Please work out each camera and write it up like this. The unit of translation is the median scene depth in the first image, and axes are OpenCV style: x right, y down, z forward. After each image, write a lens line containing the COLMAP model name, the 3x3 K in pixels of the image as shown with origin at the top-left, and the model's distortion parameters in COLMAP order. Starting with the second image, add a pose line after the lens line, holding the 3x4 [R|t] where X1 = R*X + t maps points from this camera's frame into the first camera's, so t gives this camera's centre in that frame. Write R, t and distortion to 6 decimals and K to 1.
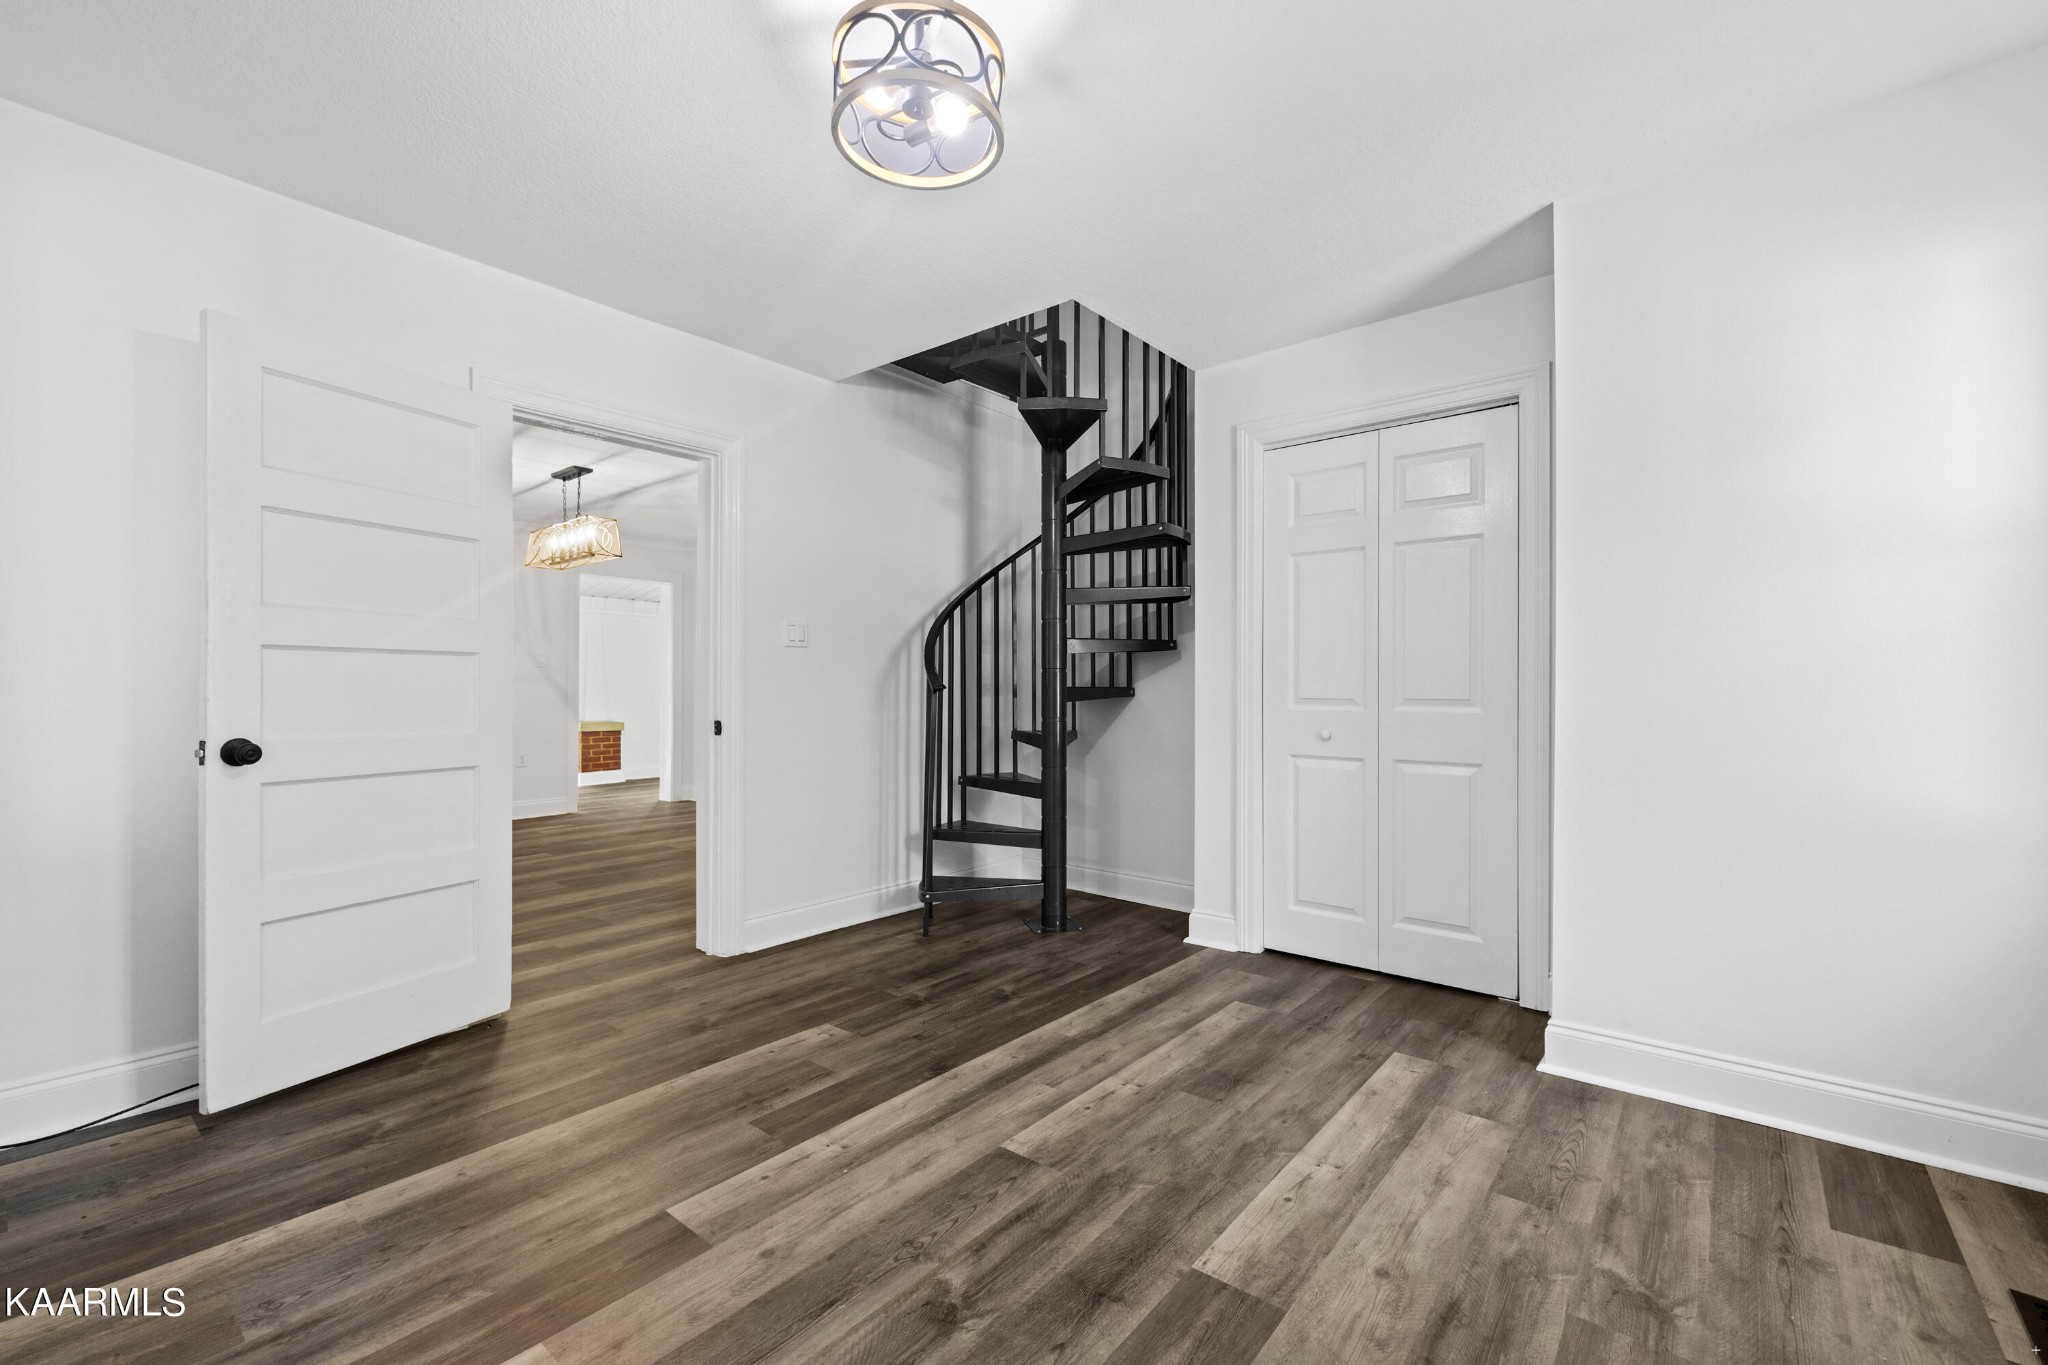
lens RADIAL K [[862.1, 0, 1030.1], [0, 862.1, 690.0], [0, 0, 1]] dist [-0.004722, -0.000030]
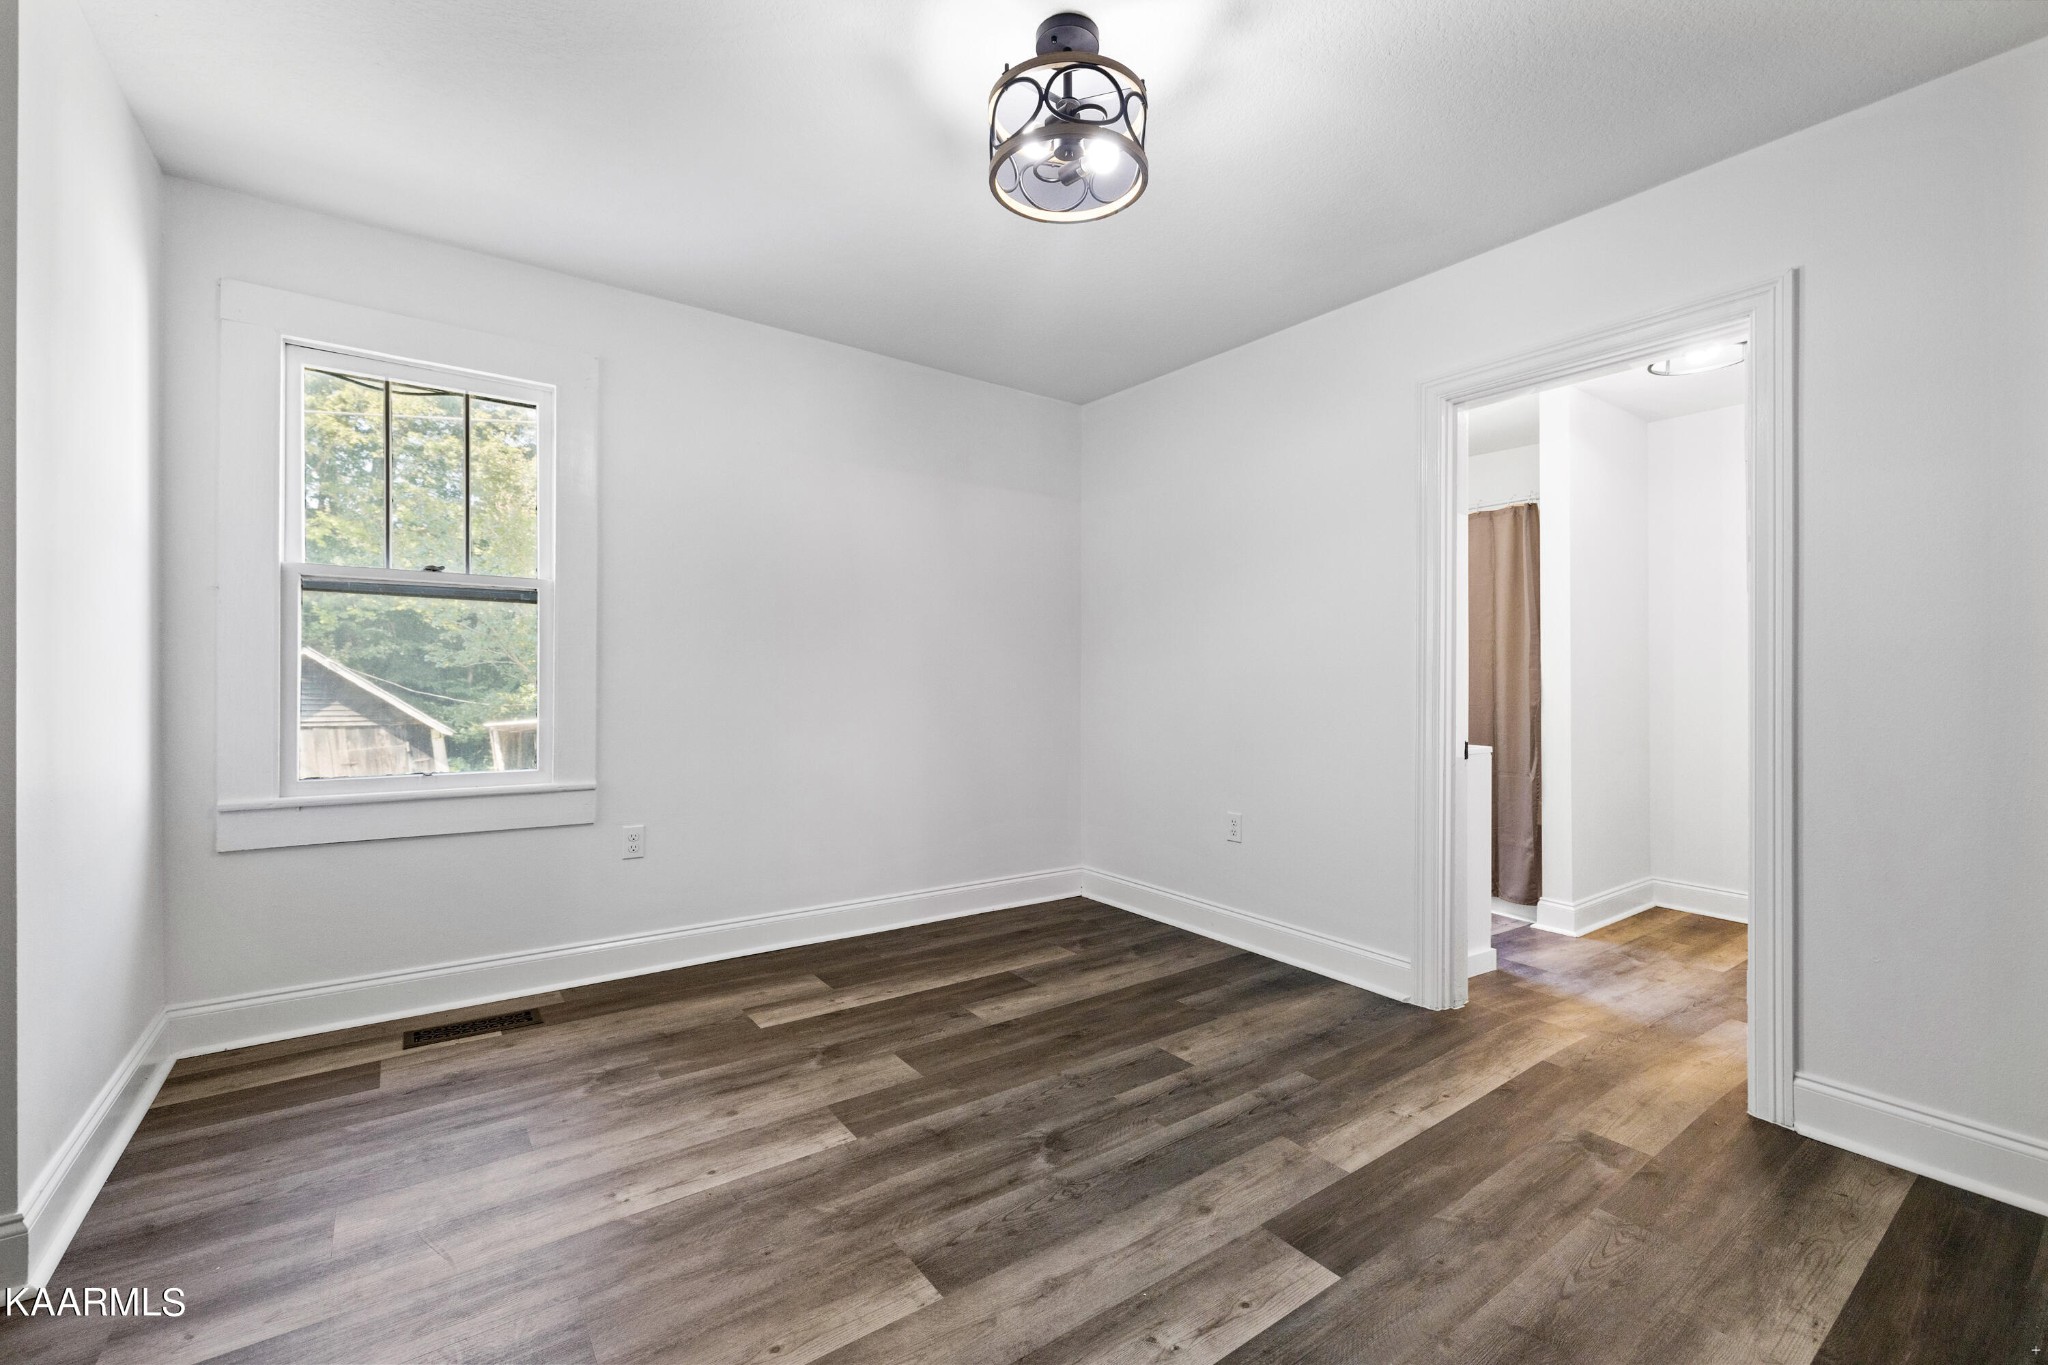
lens RADIAL K [[857.2, 0, 1019.6], [0, 857.2, 678.9], [0, 0, 1]] dist [-0.000703, 0.000543]
pose [[-0.964659, -0.014615, 0.263097, -0.293573], [-0.013598, 0.999891, 0.005686, -0.011835], [-0.263152, 0.001907, -0.964753, 1.737029]]
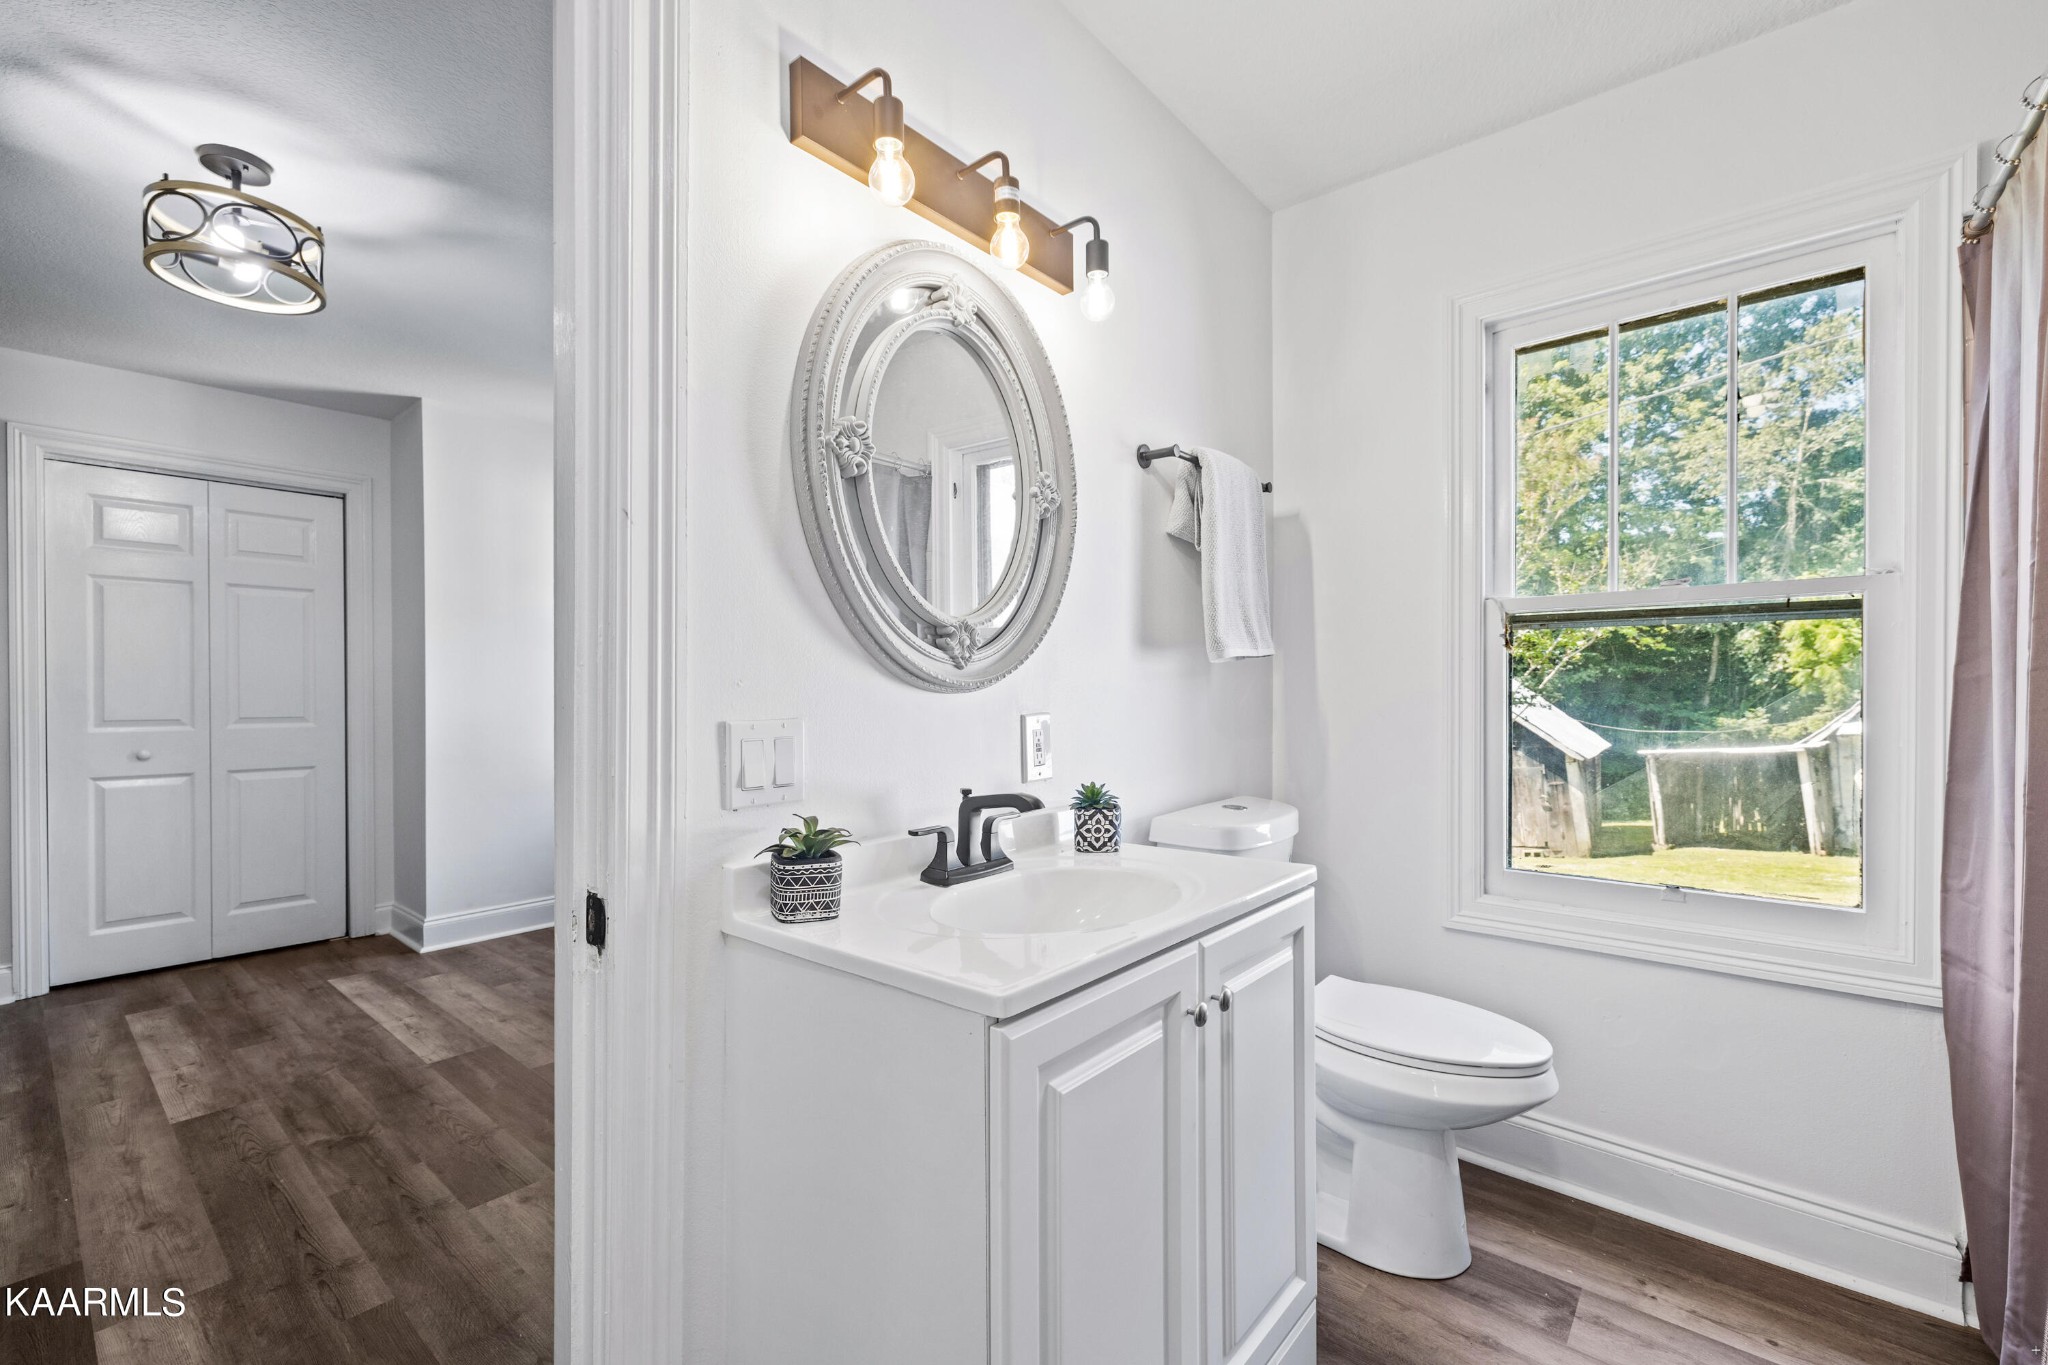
lens RADIAL K [[857.2, 0, 1020.2], [0, 857.2, 686.5], [0, 0, 1]] dist [-0.000703, 0.000543]
pose [[0.016074, 0.004671, 0.999860, -1.174157], [0.004334, 0.999979, -0.004742, -0.036687], [-0.999861, 0.004409, 0.016054, -0.141038]]
